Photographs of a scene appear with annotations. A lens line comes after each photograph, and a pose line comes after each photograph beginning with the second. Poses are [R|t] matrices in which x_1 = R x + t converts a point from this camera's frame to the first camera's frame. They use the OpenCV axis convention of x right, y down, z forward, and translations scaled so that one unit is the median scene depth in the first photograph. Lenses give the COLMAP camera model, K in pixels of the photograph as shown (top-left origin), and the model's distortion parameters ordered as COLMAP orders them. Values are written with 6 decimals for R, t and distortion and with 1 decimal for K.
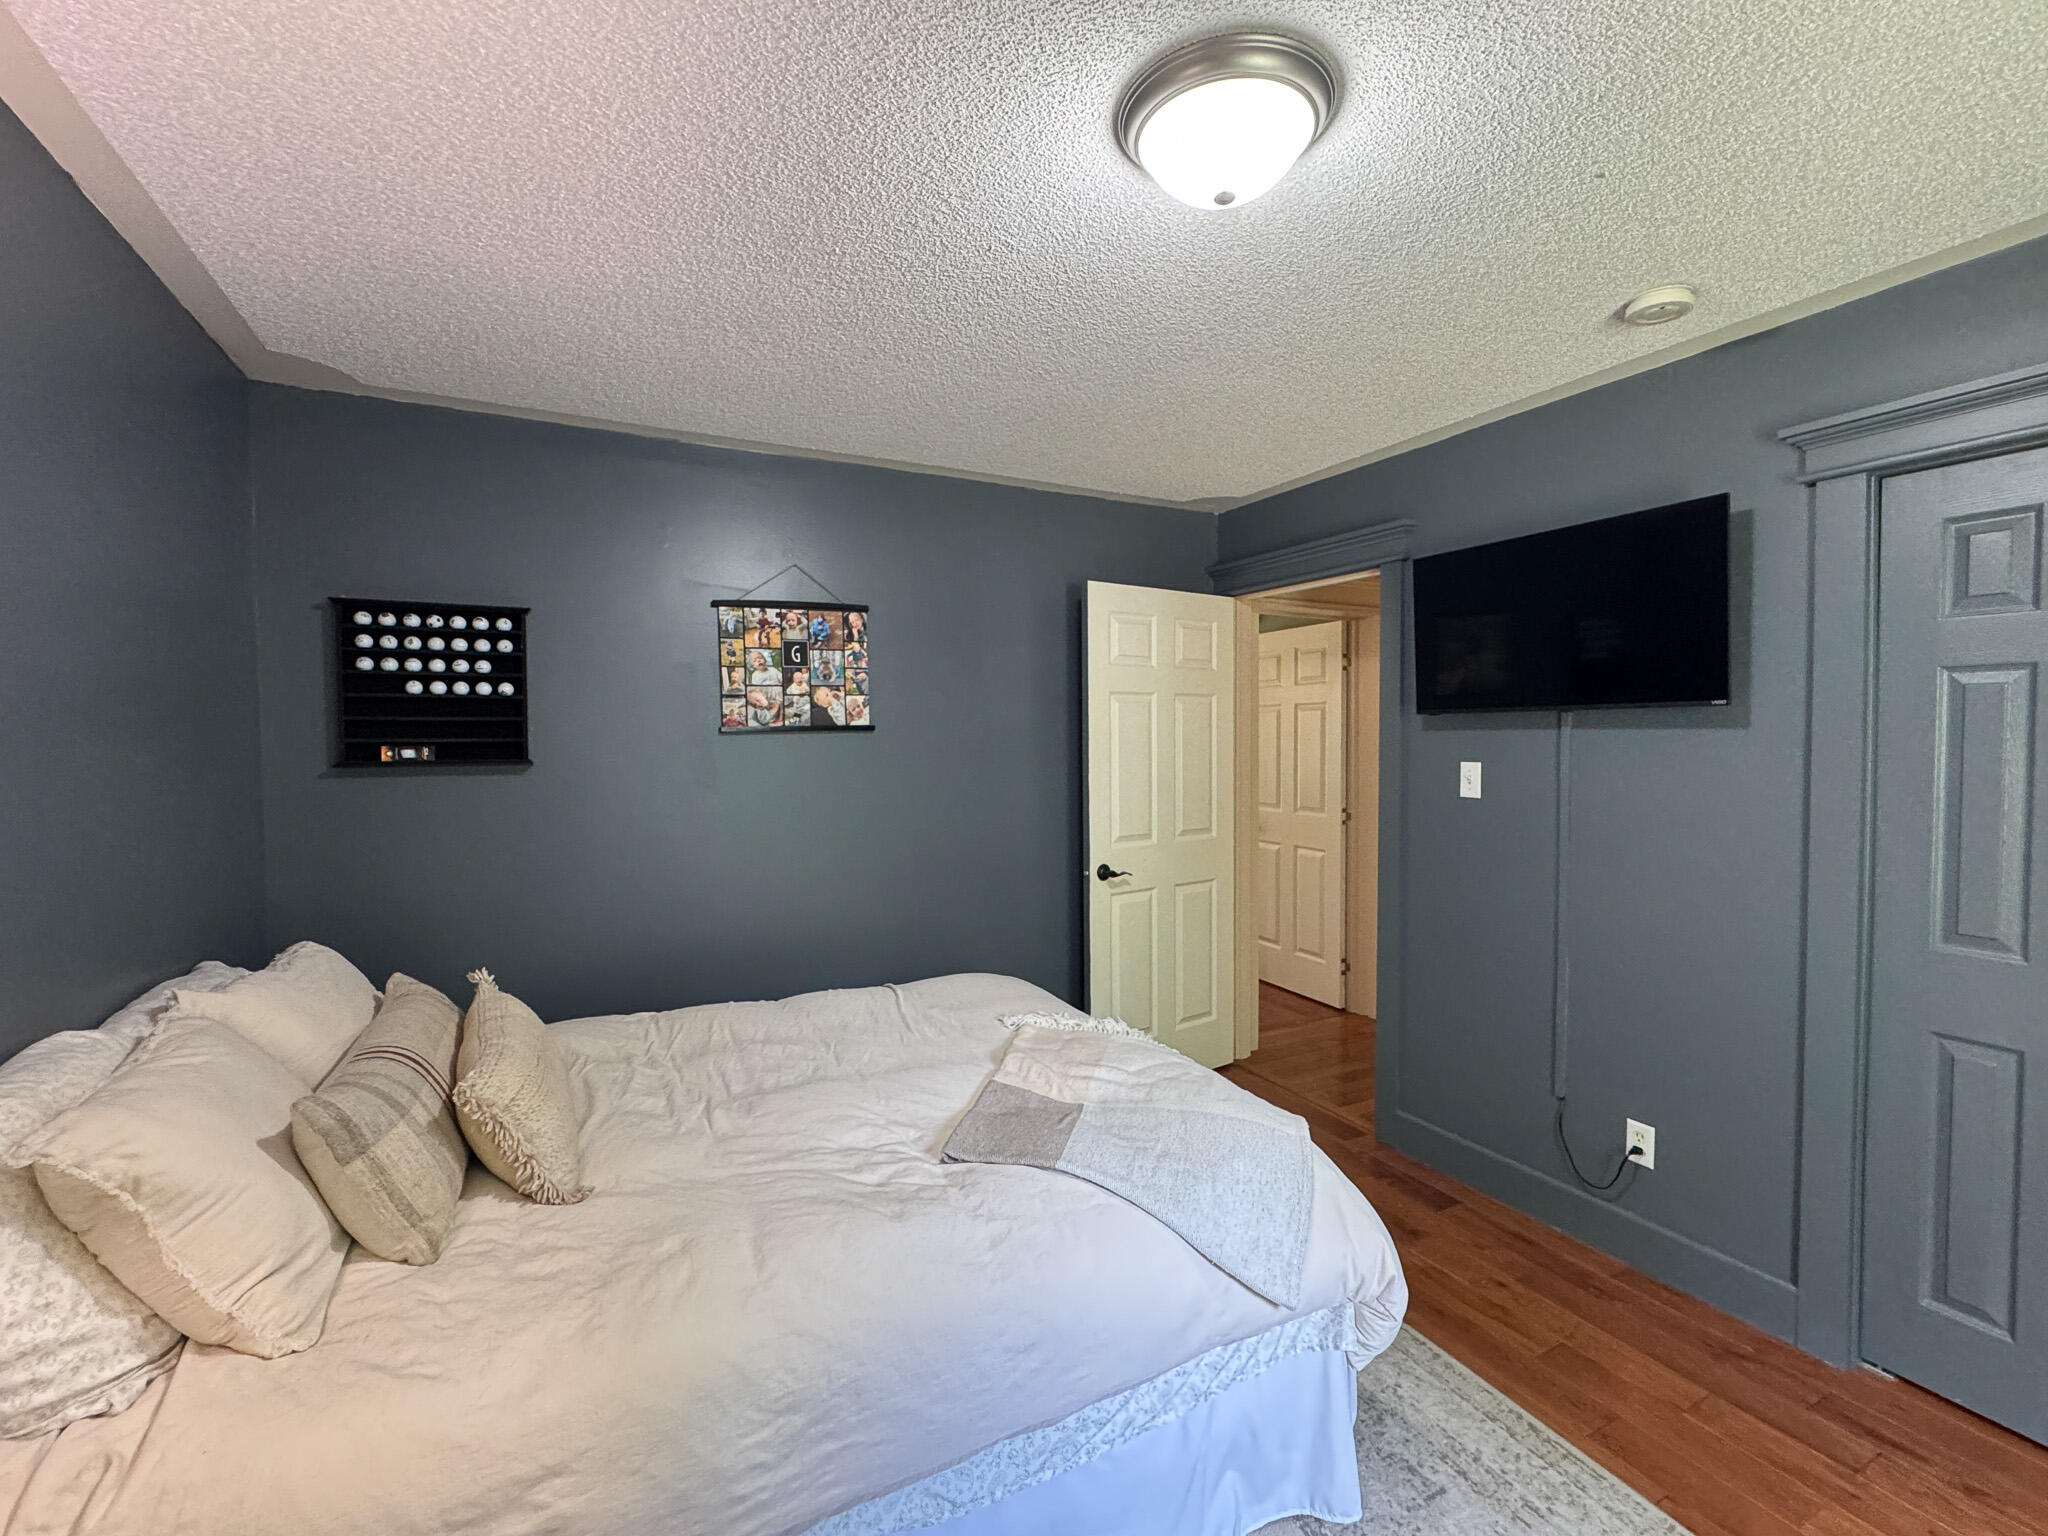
lens RADIAL K [[842.7, 0, 1024.0], [0, 842.7, 768.0], [0, 0, 1]] dist [0.001029, -0.000129]
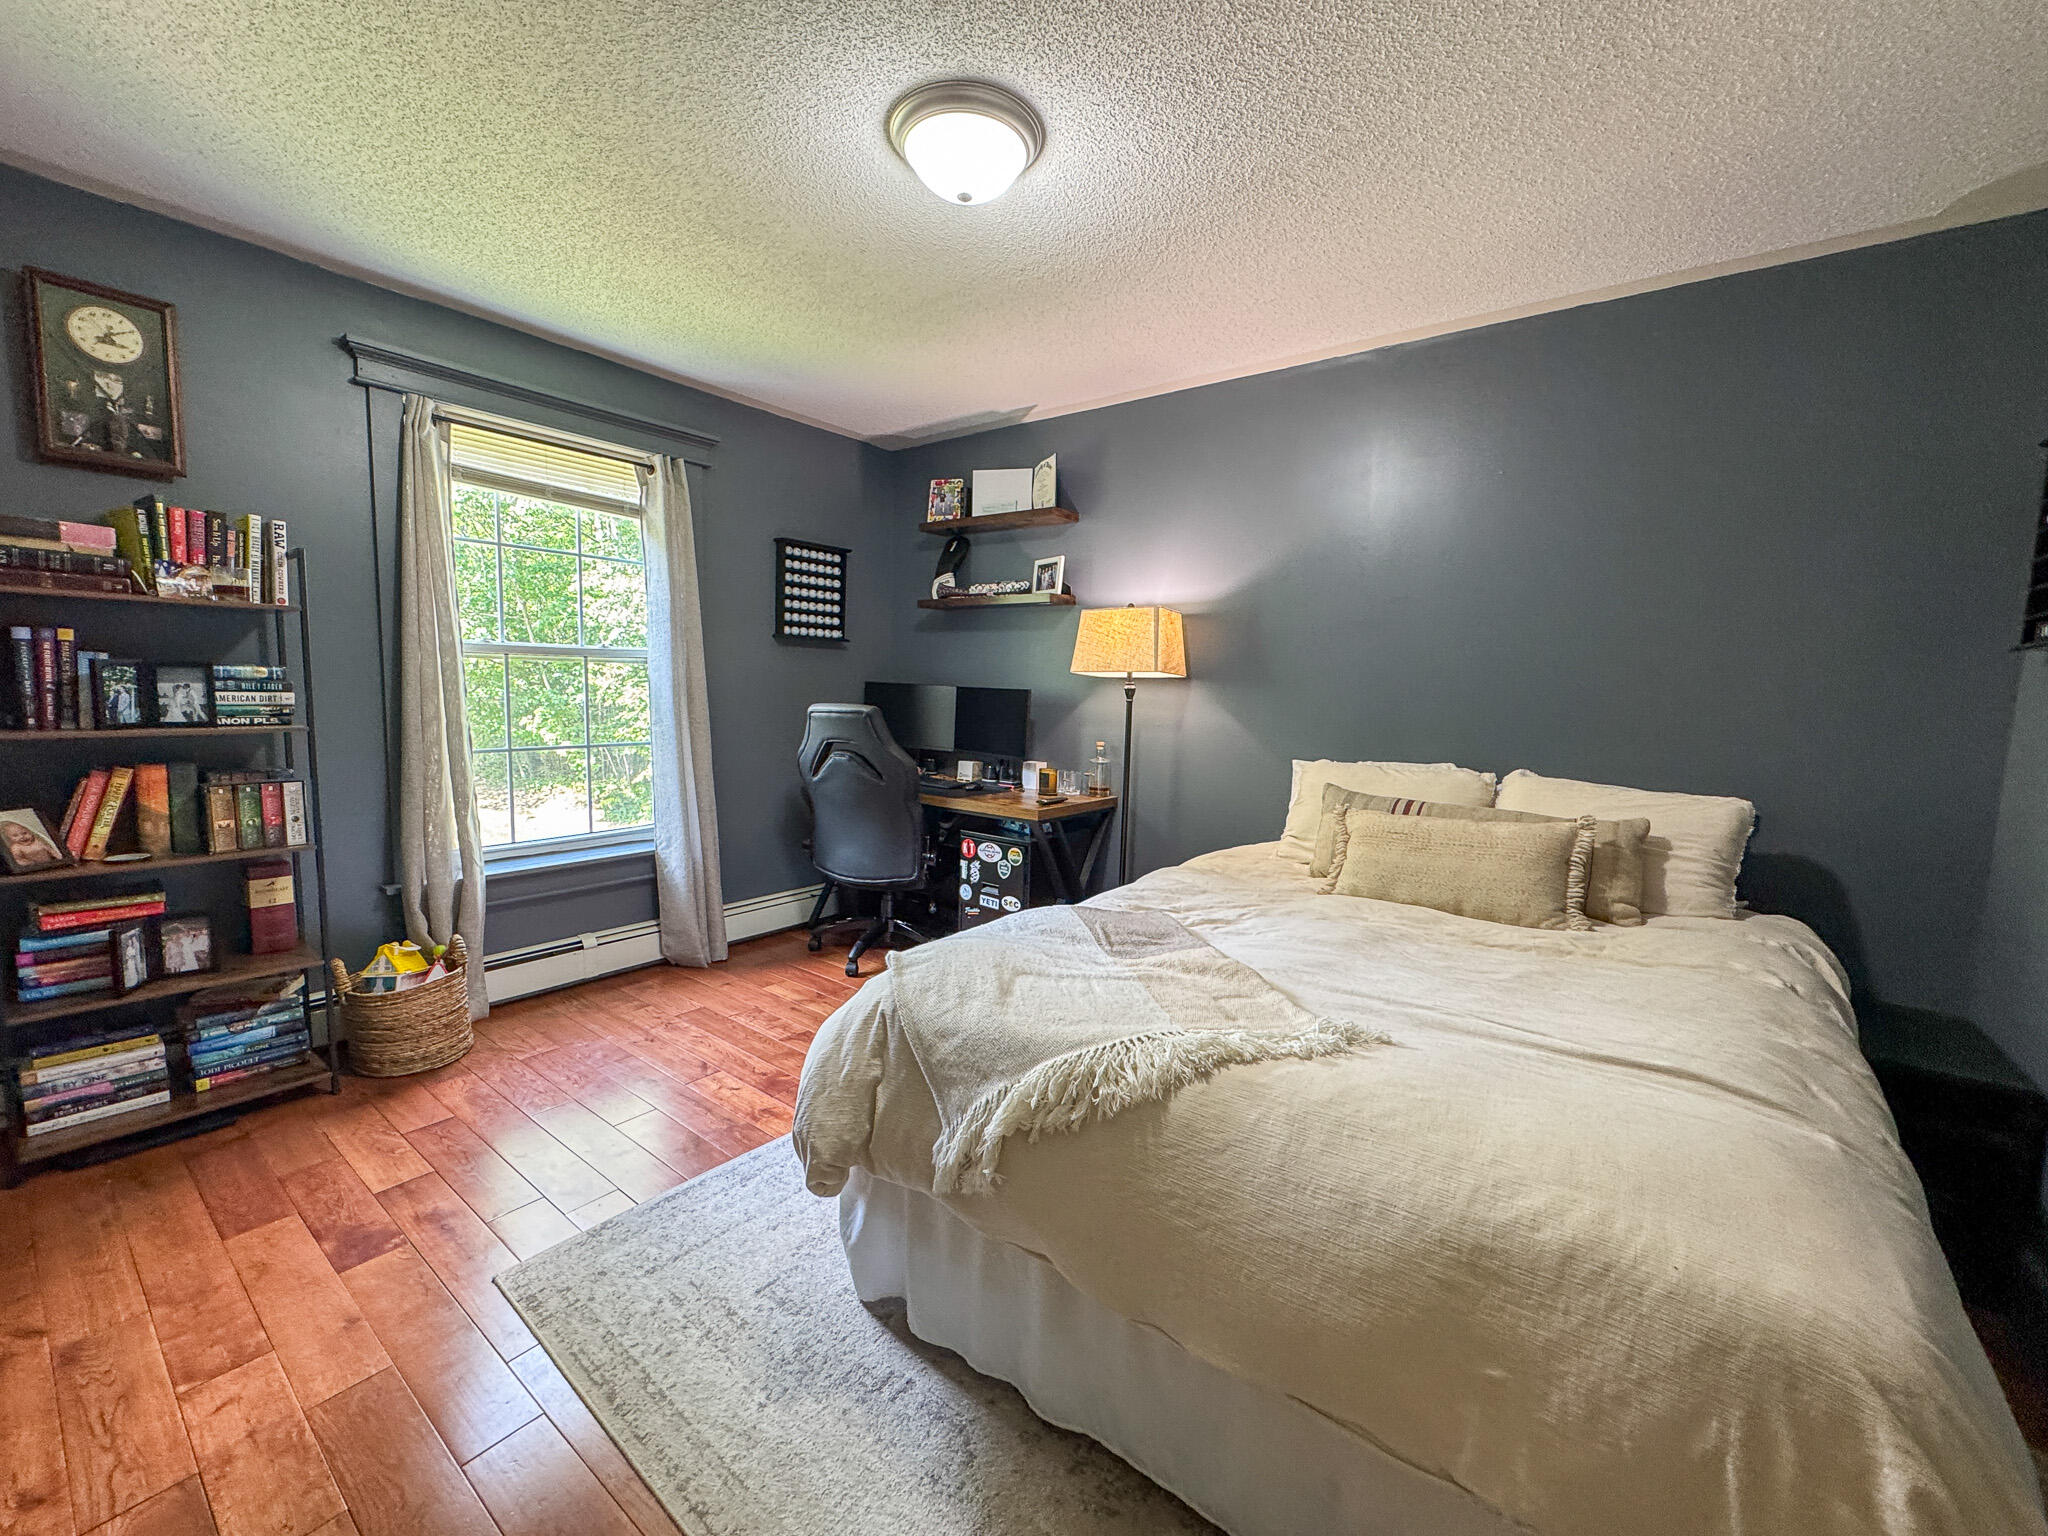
lens RADIAL K [[842.7, 0, 1024.0], [0, 842.7, 768.0], [0, 0, 1]] dist [0.001029, -0.000129]
pose [[0.892478, -0.013246, 0.450896, -0.280502], [-0.028221, 0.995971, 0.085117, 0.029153], [-0.450207, -0.088690, 0.888509, -0.213283]]
